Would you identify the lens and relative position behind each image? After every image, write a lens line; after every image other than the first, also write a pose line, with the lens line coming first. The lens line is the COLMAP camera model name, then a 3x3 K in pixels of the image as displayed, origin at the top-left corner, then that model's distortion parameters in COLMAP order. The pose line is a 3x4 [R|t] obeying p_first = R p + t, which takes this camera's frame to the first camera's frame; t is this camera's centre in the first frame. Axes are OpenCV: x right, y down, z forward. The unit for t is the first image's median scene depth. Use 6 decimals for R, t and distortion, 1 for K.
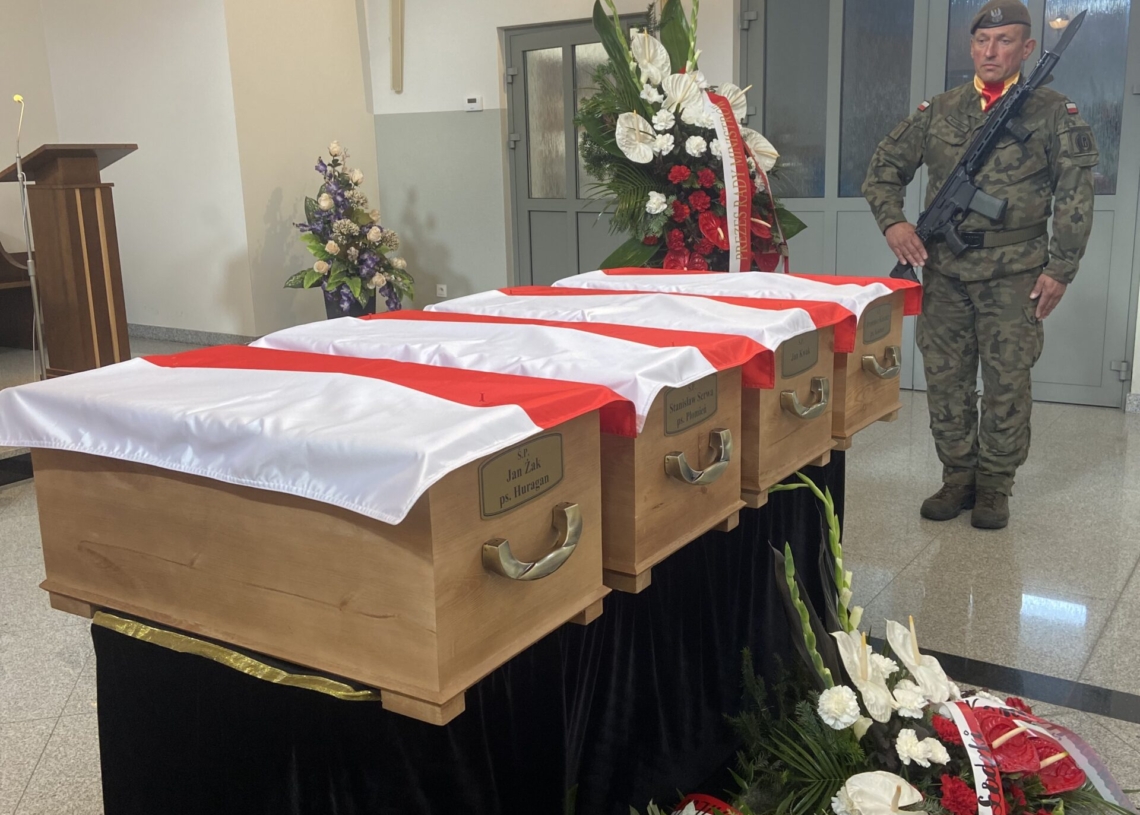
lens RADIAL K [[1124.4, 0, 555.4], [0, 1124.4, 405.9], [0, 0, 1]] dist [0.140235, -0.177680]
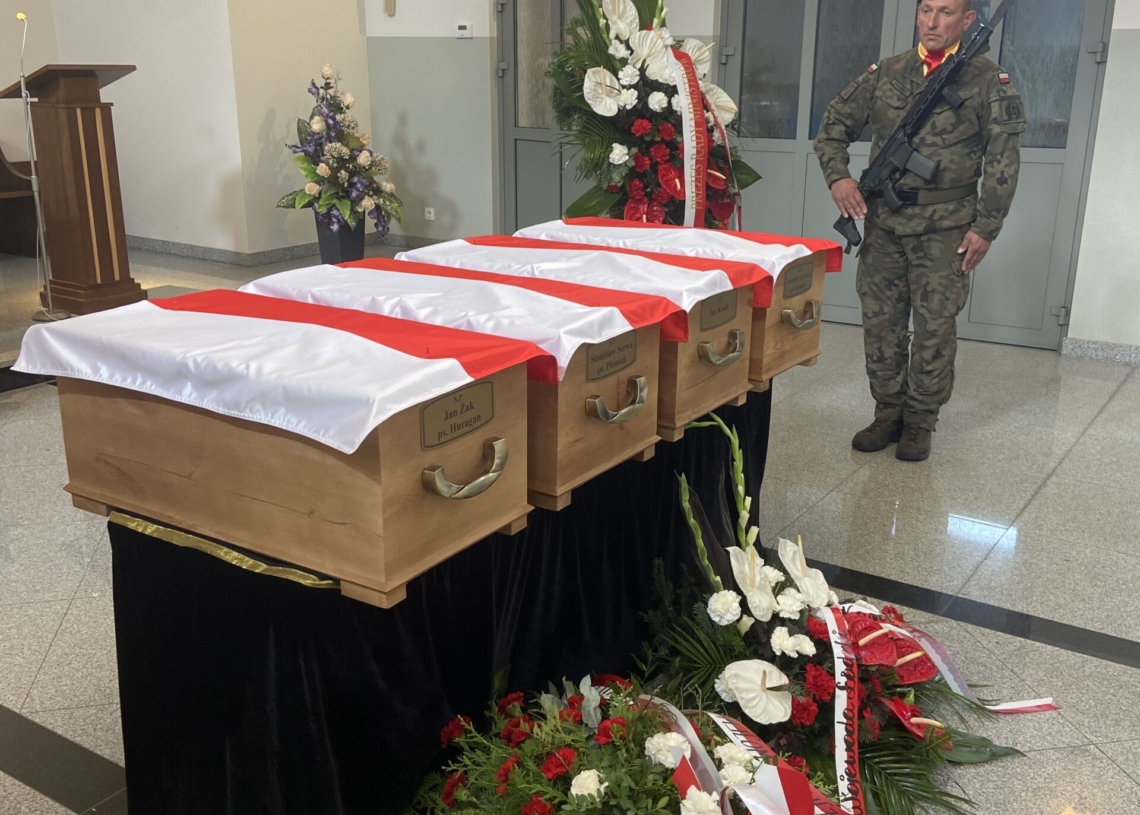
lens RADIAL K [[1124.6, 0, 558.7], [0, 1124.6, 406.5], [0, 0, 1]] dist [0.146964, -0.233613]
pose [[0.999461, 0.031652, 0.008672, 0.043114], [-0.032224, 0.996549, 0.076498, -0.028493], [-0.006220, -0.076736, 0.997032, -0.146551]]
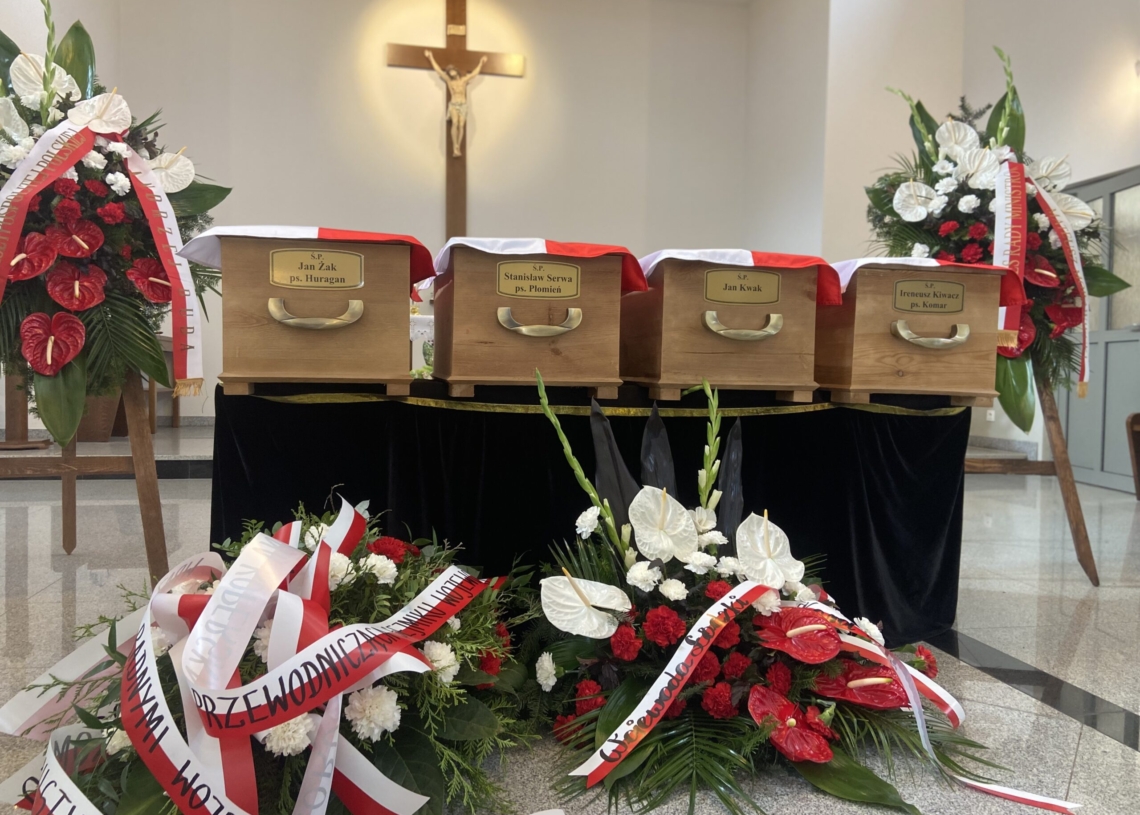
lens RADIAL K [[854.2, 0, 570.0], [0, 854.2, 407.5], [0, 0, 1]] dist [0.102488, -0.101951]
pose [[0.702831, 0.067670, -0.708130, 0.688104], [-0.194122, 0.975928, -0.099408, 0.188325], [0.684357, 0.207331, 0.699049, 0.253303]]
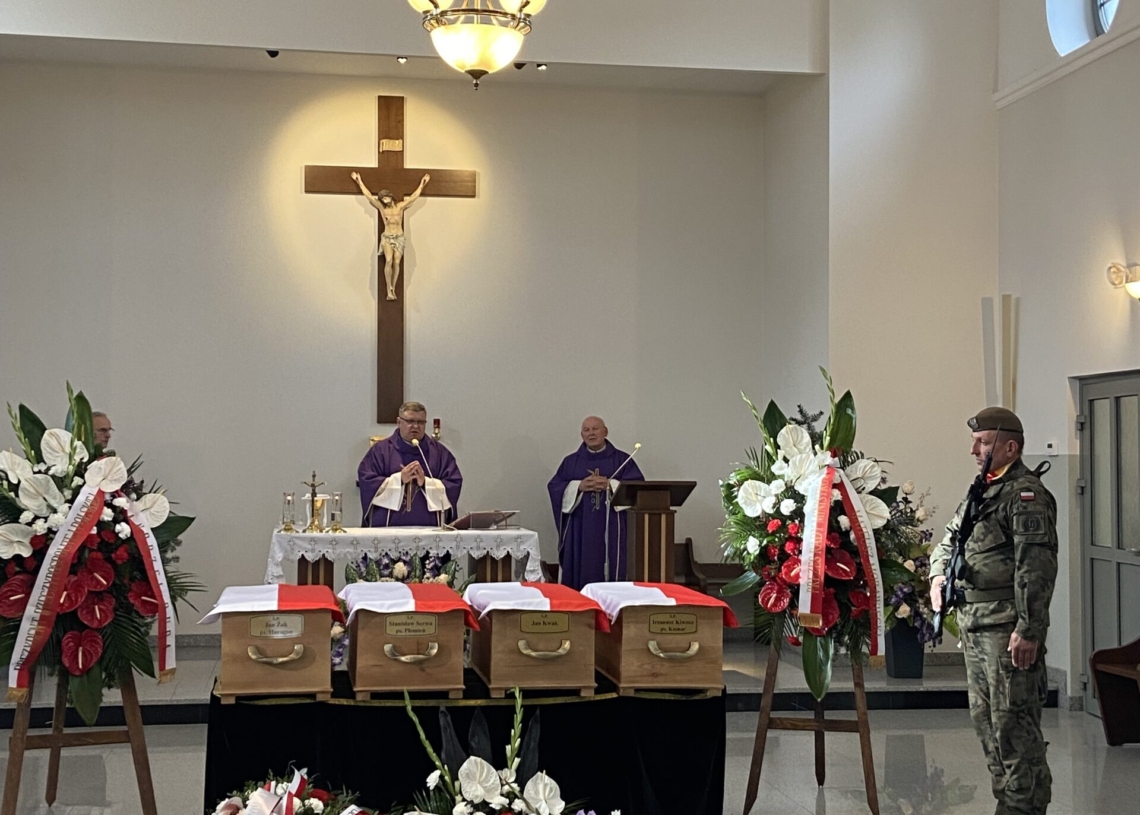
lens RADIAL K [[1689.3, 0, 584.0], [0, 1689.3, 412.2], [0, 0, 1]] dist [0.124489, 0.010961]
pose [[0.676870, 0.010376, -0.736029, 2.136405], [-0.186973, 0.969531, -0.158277, 0.042850], [0.711960, 0.244750, 0.658187, -0.798488]]
